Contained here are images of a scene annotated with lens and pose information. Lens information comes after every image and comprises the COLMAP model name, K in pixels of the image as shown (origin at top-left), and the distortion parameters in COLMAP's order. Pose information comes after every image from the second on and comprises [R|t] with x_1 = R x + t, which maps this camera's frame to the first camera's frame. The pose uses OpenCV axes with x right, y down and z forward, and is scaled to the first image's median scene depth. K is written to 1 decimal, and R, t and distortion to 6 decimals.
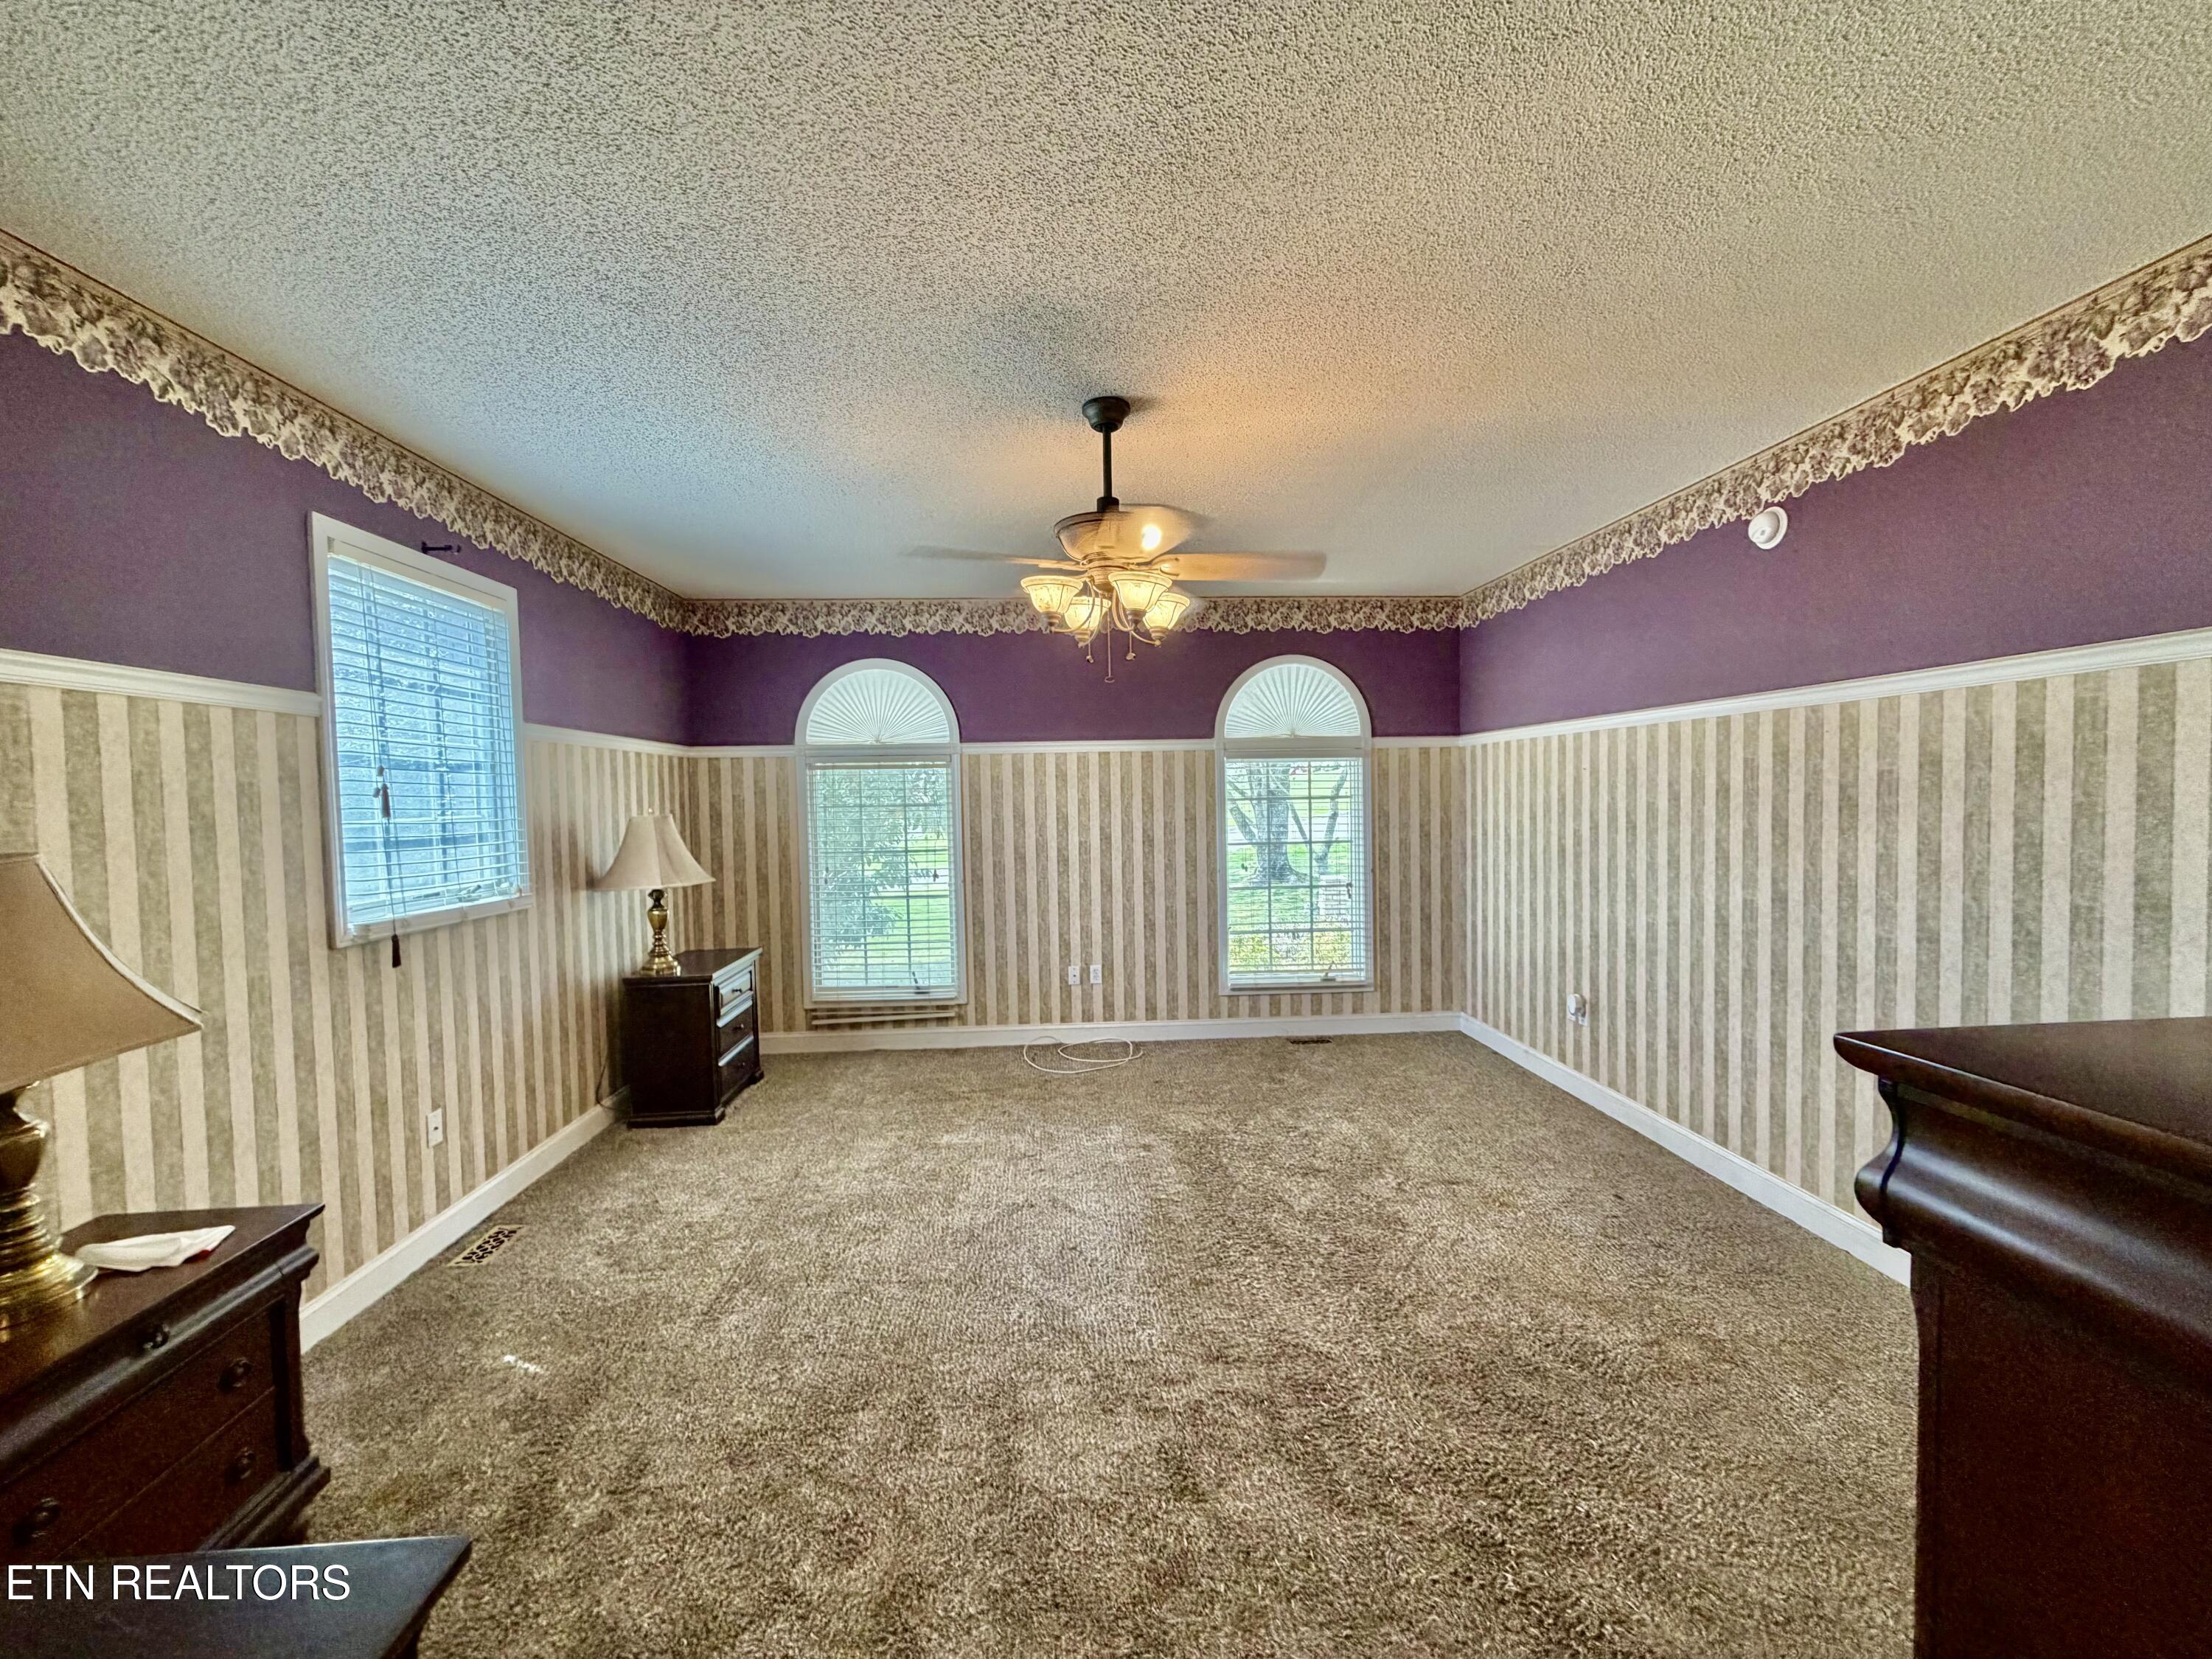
lens RADIAL K [[876.4, 0, 1041.9], [0, 876.4, 831.1], [0, 0, 1]] dist [-0.000314, 0.000033]
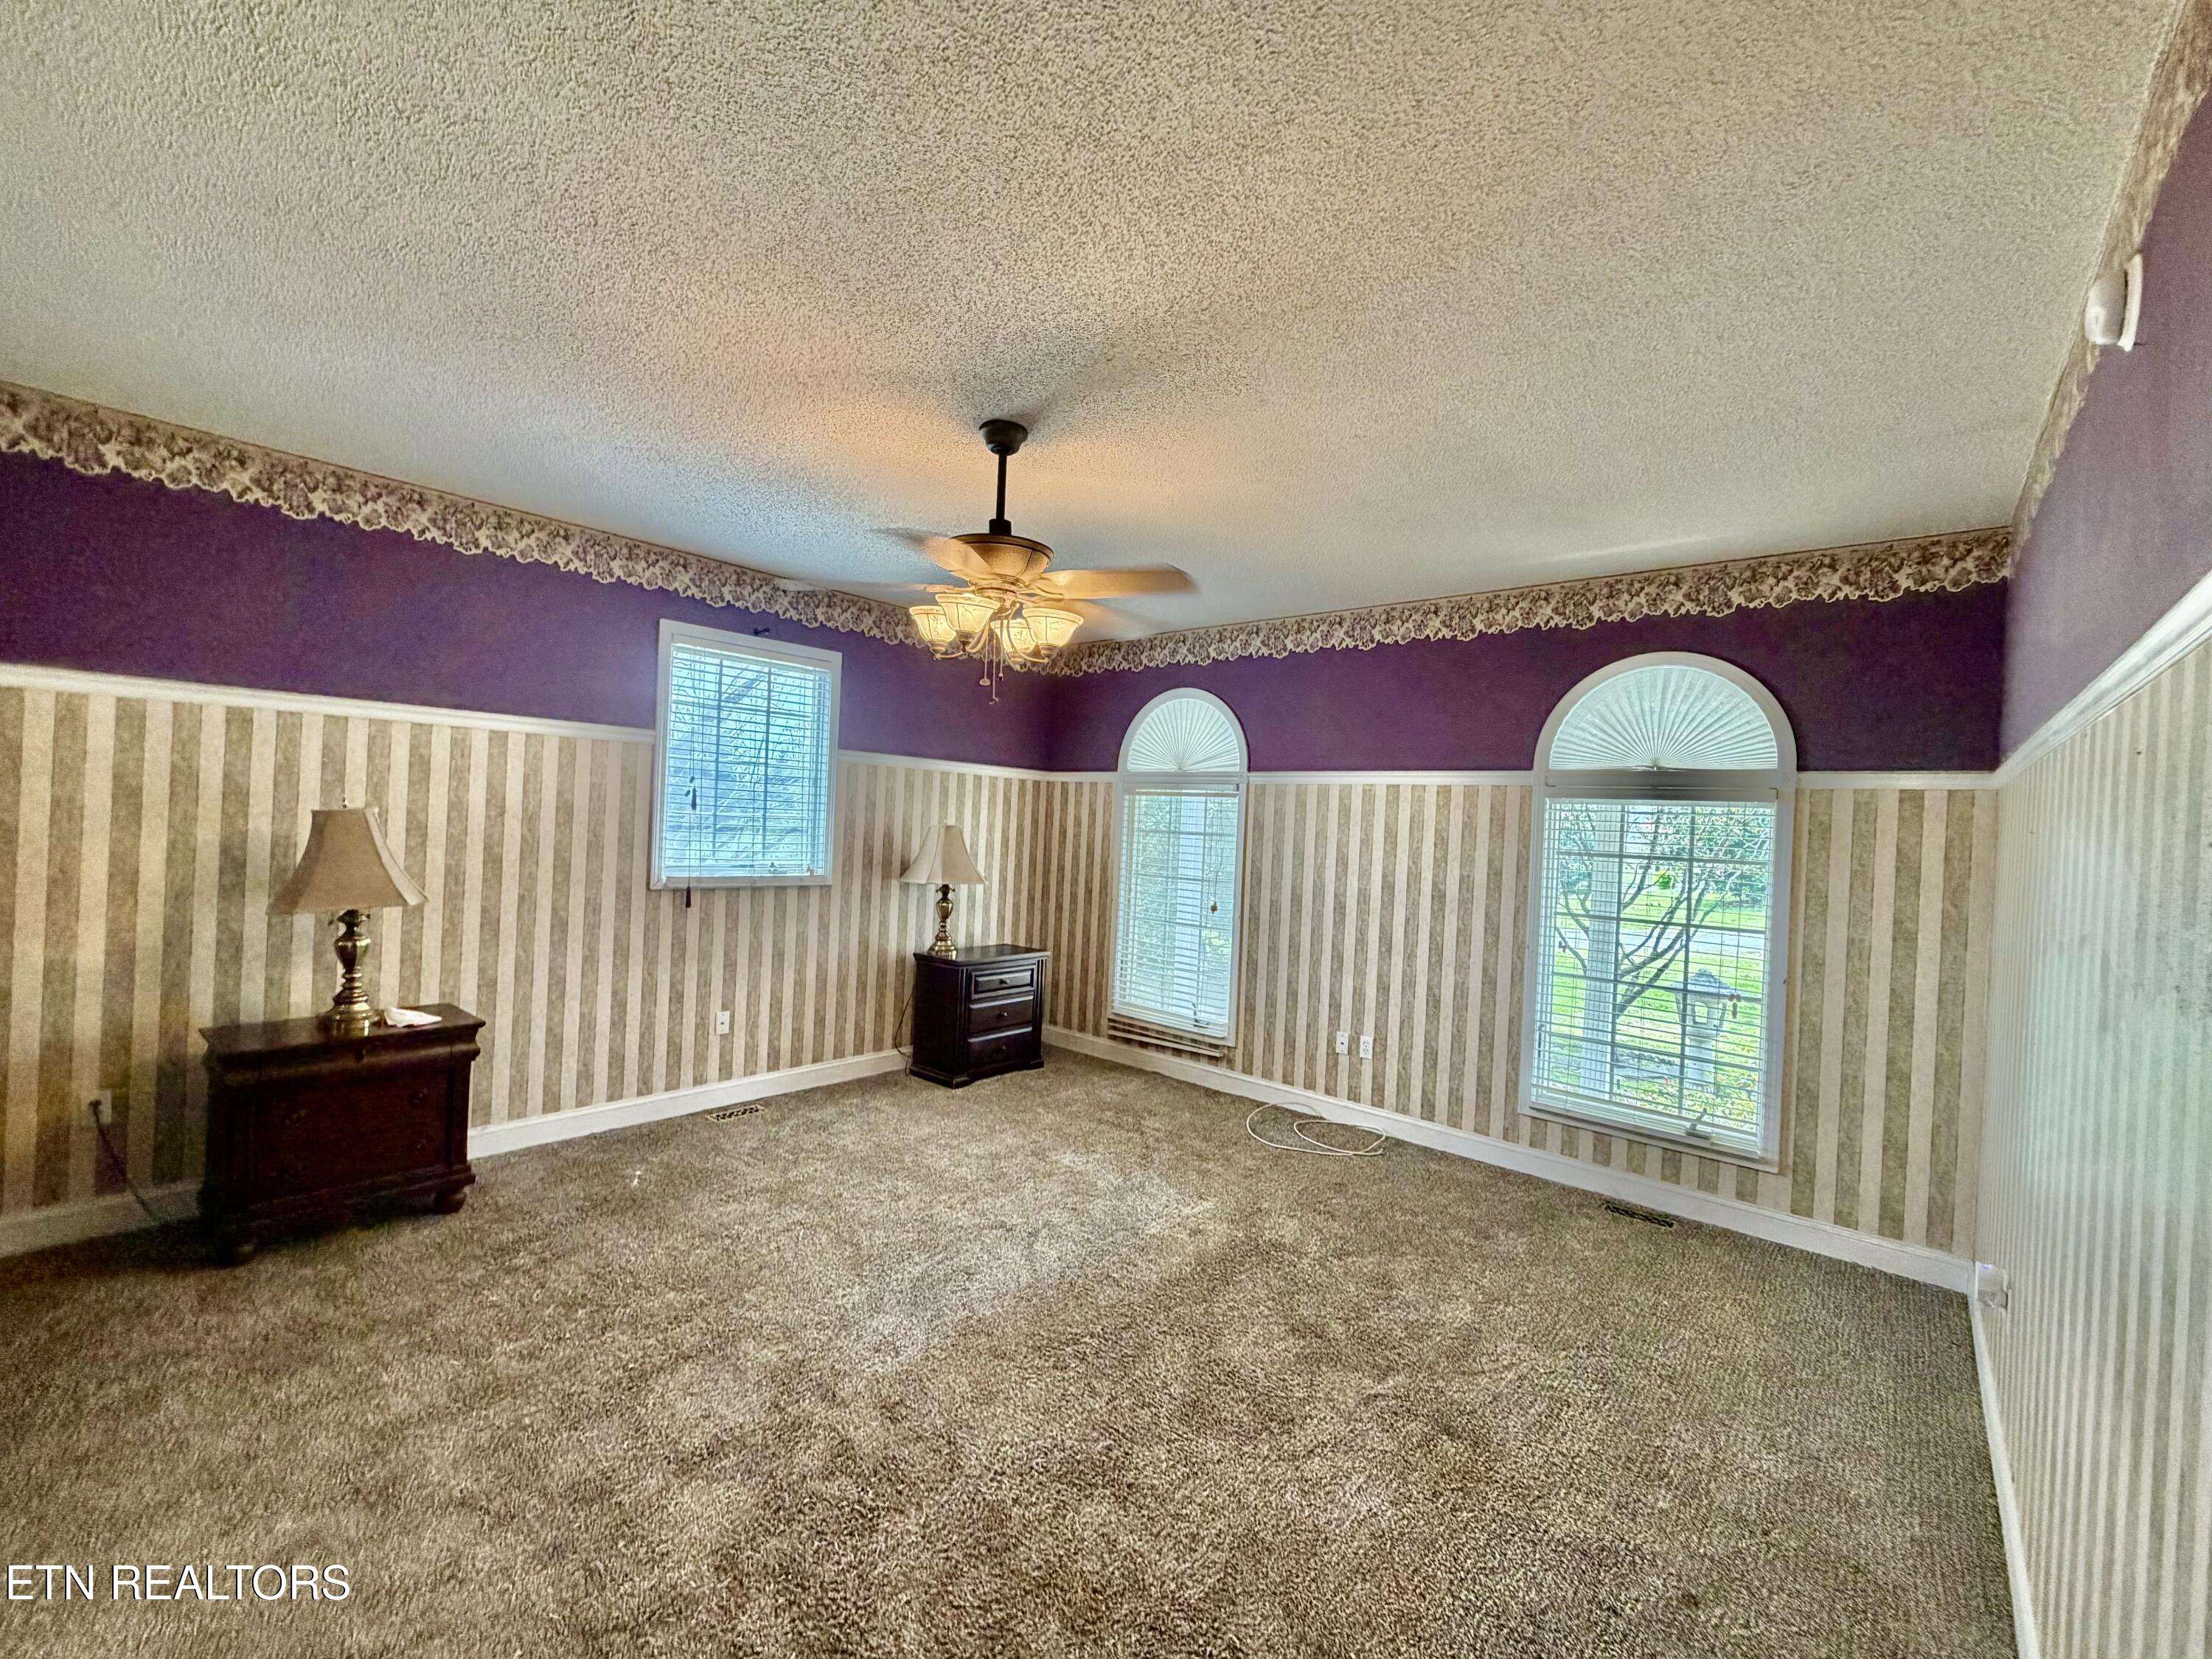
lens RADIAL K [[876.4, 0, 1068.4], [0, 876.4, 828.2], [0, 0, 1]] dist [-0.000314, 0.000033]
pose [[0.726055, 0.057513, -0.685228, 0.520771], [-0.086673, 0.996203, -0.008223, -0.018555], [0.682153, 0.065361, 0.728282, 0.218574]]
